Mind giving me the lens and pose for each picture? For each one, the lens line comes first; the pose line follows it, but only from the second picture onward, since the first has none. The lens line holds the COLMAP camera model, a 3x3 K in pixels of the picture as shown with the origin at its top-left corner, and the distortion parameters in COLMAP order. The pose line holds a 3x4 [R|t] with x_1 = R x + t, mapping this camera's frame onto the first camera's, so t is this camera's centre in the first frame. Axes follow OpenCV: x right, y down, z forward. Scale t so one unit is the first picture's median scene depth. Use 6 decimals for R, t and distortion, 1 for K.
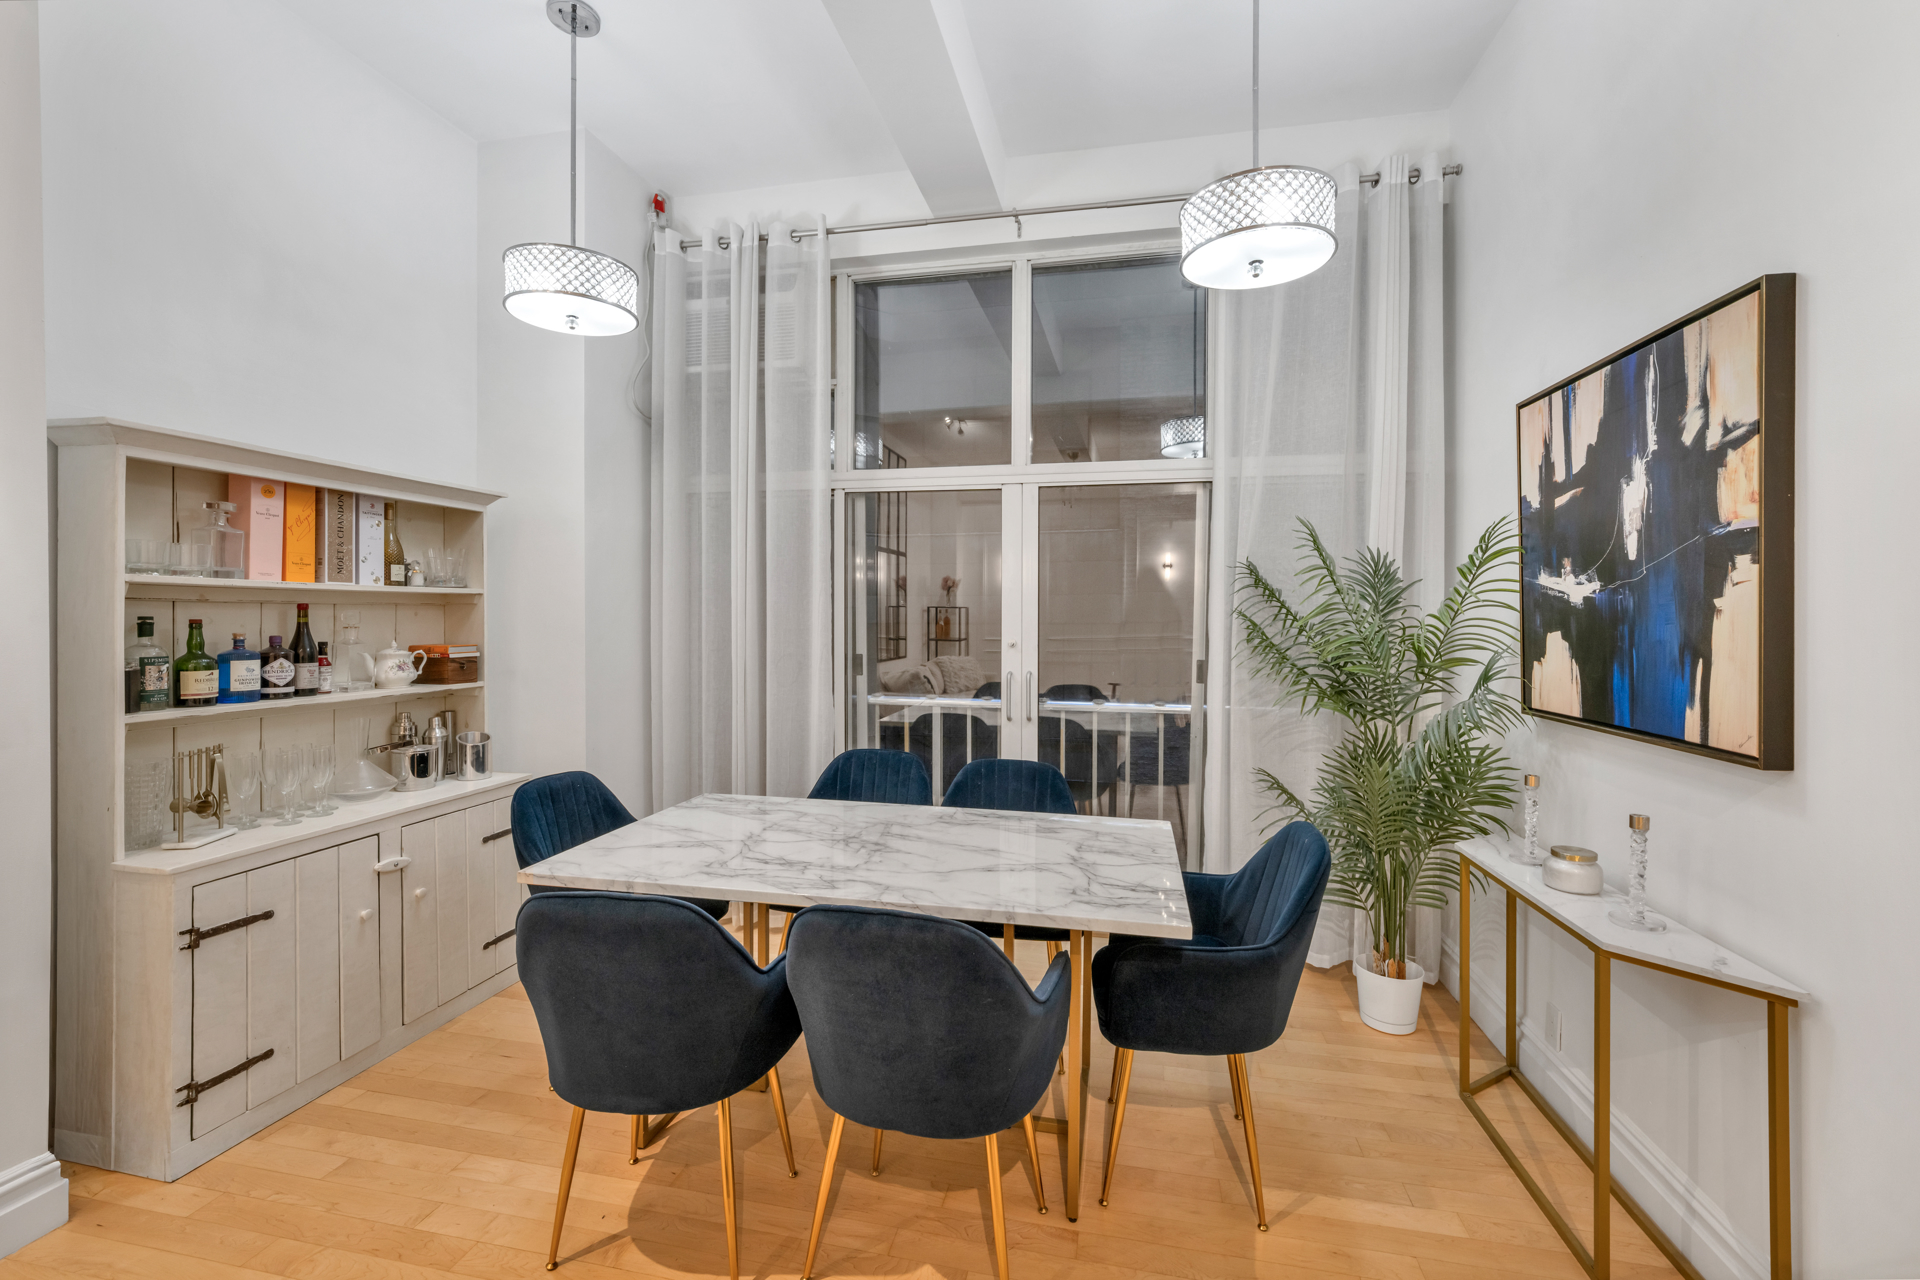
lens RADIAL K [[817.7, 0, 963.8], [0, 817.7, 627.5], [0, 0, 1]] dist [0.000278, 0.000011]
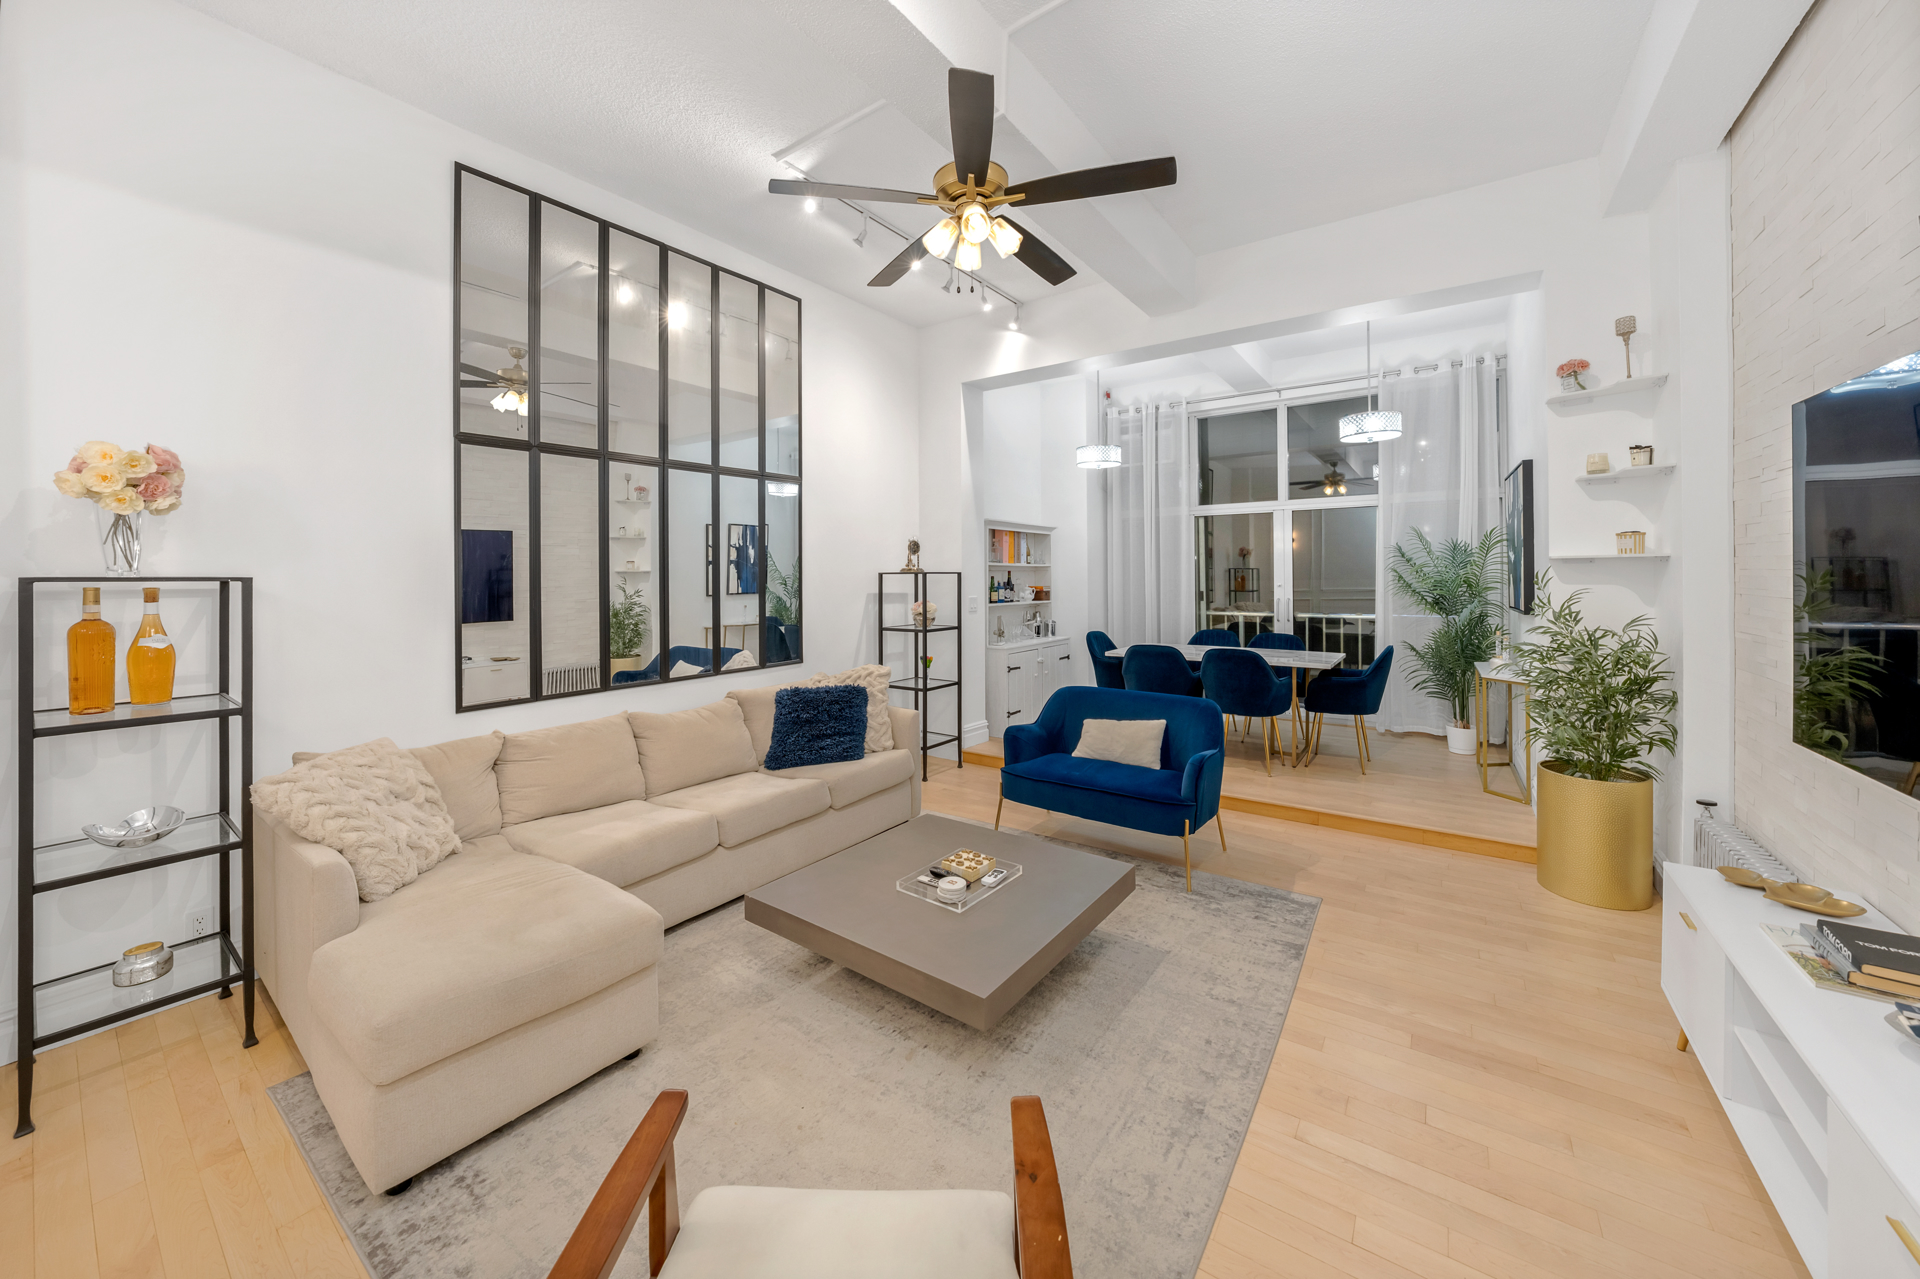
lens RADIAL K [[668.6, 0, 973.5], [0, 668.6, 584.3], [0, 0, 1]] dist [-0.011073, 0.000038]
pose [[0.920893, -0.010744, -0.389667, 0.002277], [0.008421, 0.999935, -0.007667, 0.027788], [0.389724, 0.003779, 0.920924, -0.955106]]
